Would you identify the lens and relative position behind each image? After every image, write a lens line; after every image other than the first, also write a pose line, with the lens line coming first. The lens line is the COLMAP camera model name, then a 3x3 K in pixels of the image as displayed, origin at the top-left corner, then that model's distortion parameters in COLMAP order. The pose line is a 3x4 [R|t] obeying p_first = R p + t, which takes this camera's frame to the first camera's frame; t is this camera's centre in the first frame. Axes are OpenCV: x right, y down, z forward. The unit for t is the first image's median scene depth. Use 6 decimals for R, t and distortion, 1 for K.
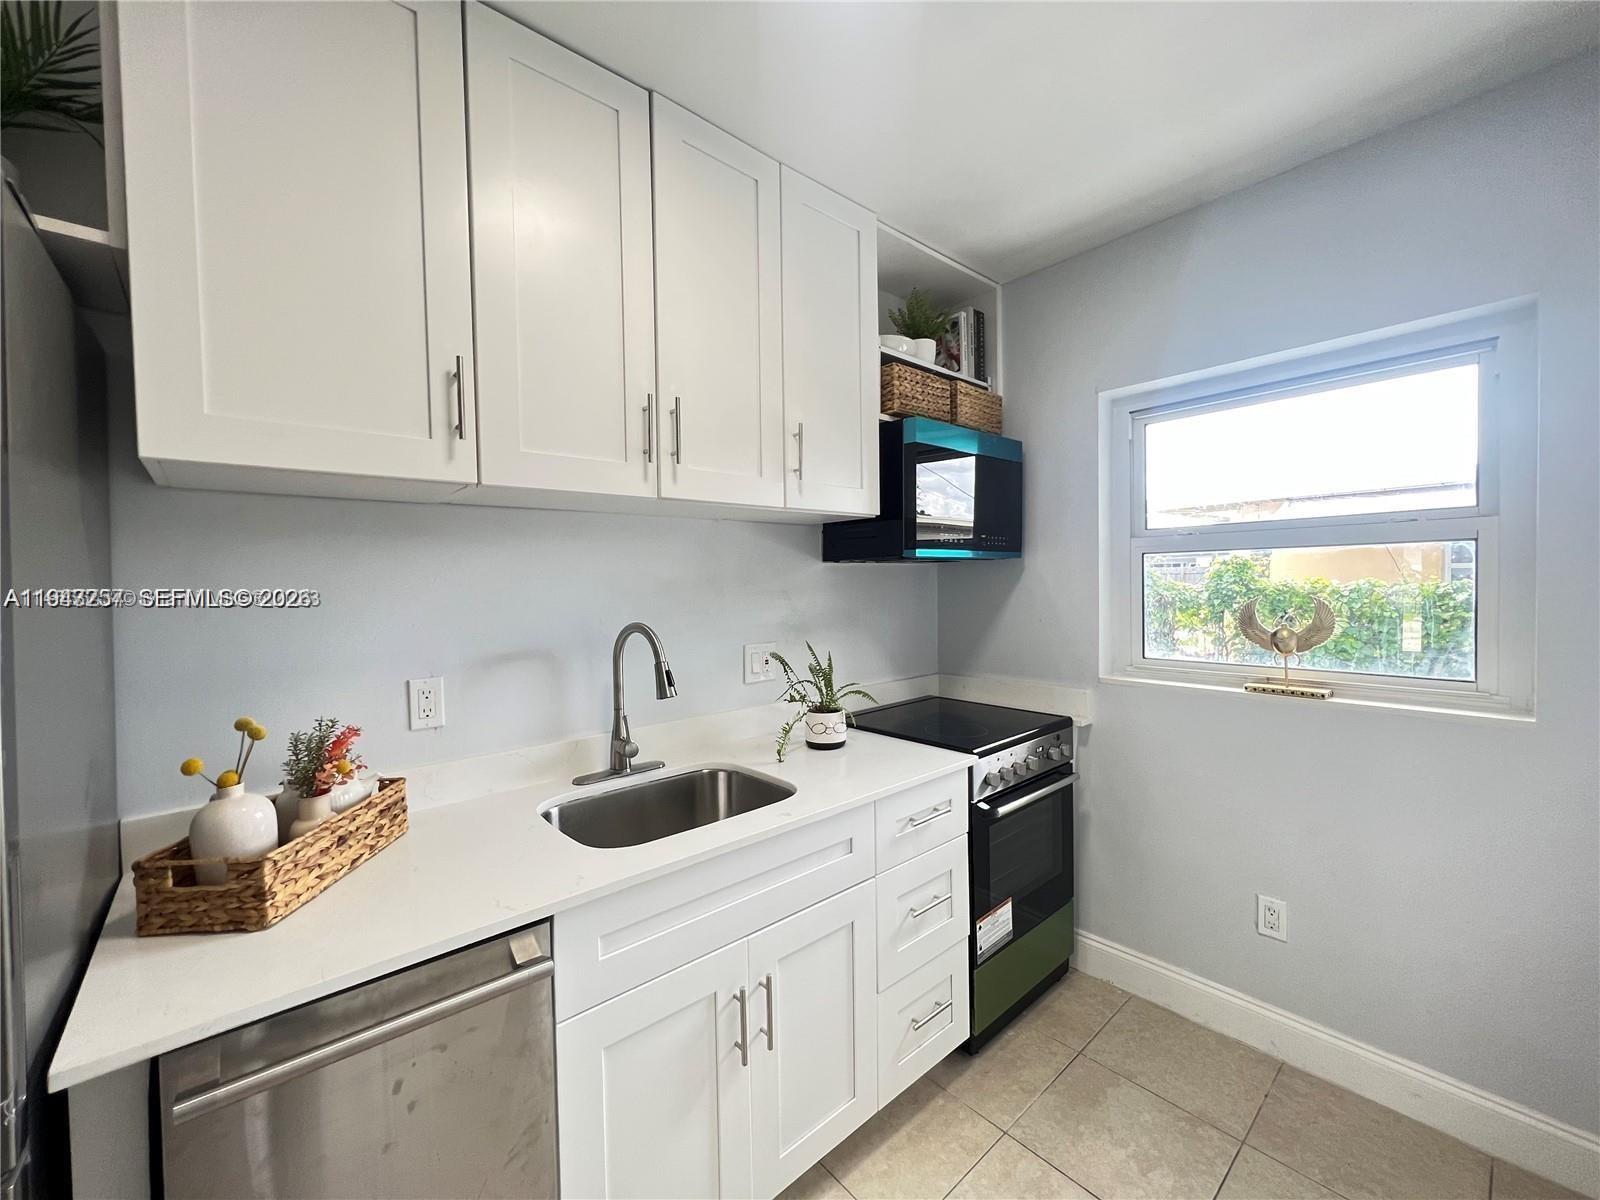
lens RADIAL K [[645.2, 0, 800.0], [0, 645.2, 600.0], [0, 0, 1]] dist [0.000245, 0.000355]
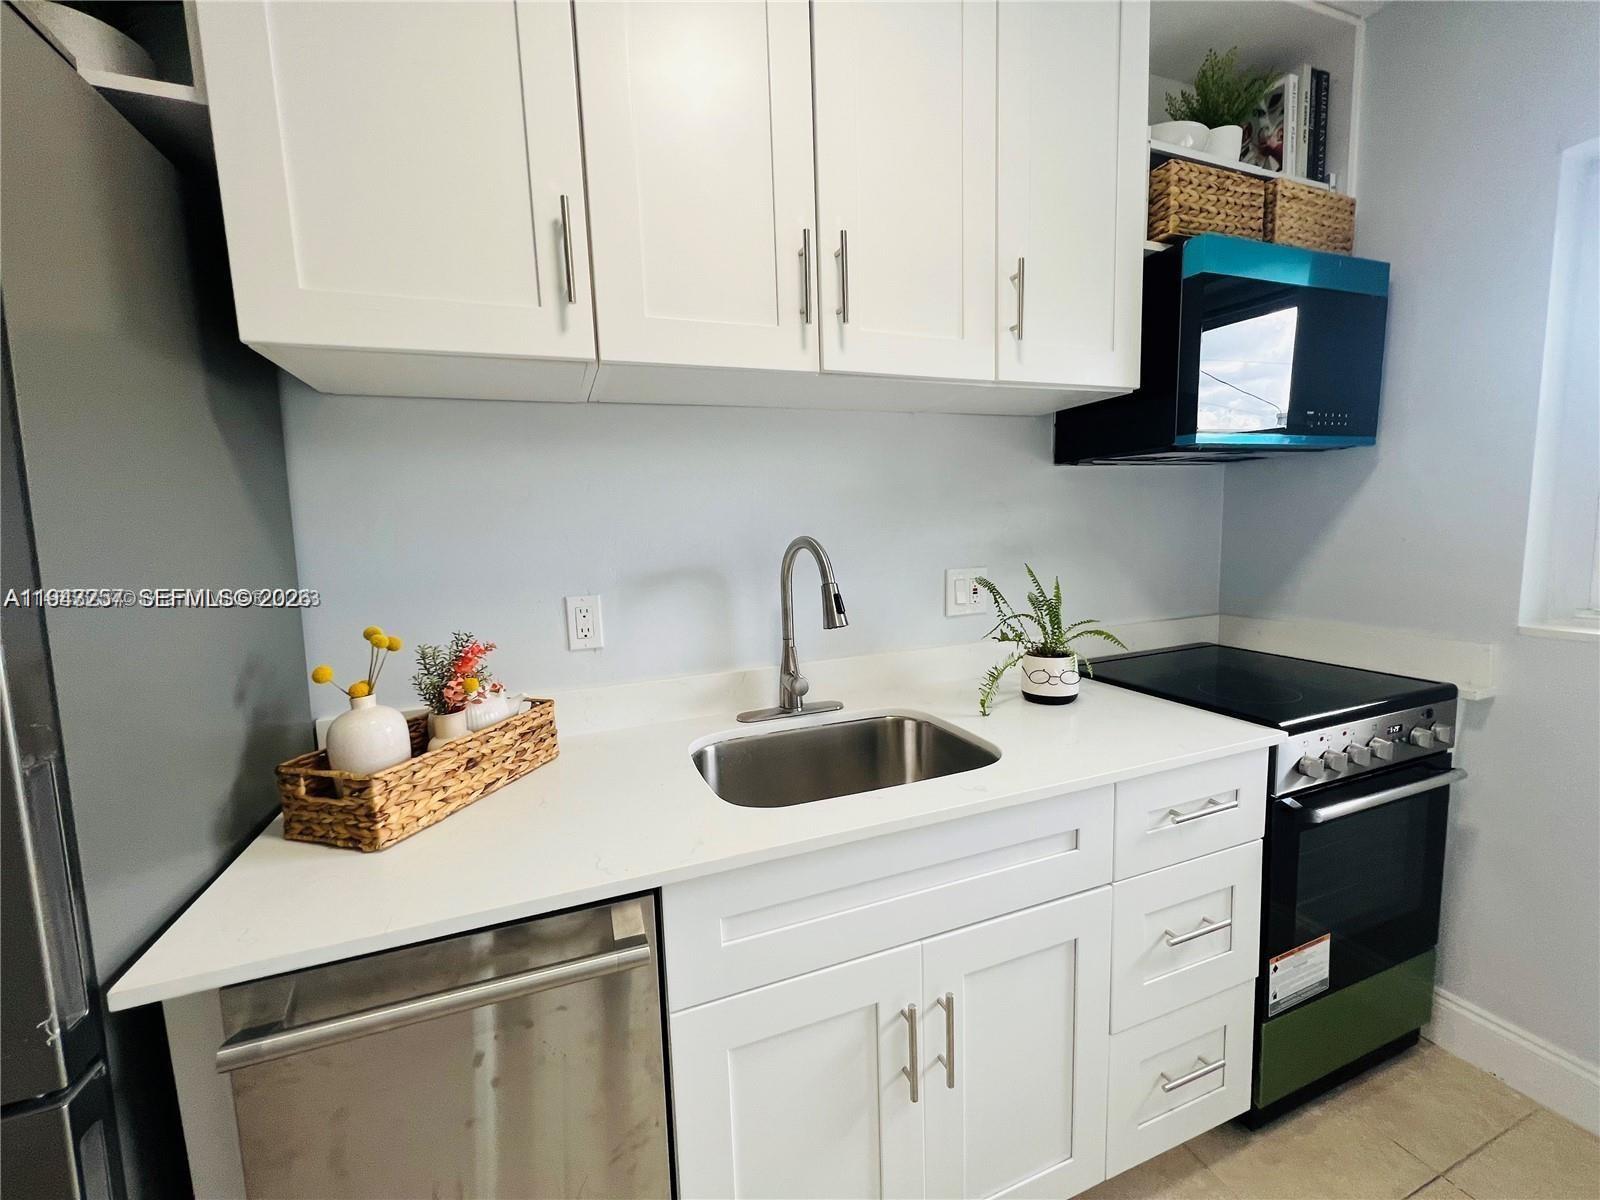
lens RADIAL K [[637.2, 0, 800.0], [0, 637.2, 600.0], [0, 0, 1]] dist [0.000608, -0.000127]
pose [[0.935523, 0.024092, -0.352444, 0.029610], [0.009074, 0.995704, 0.092149, 0.037877], [0.353150, -0.089405, 0.931285, 0.212489]]
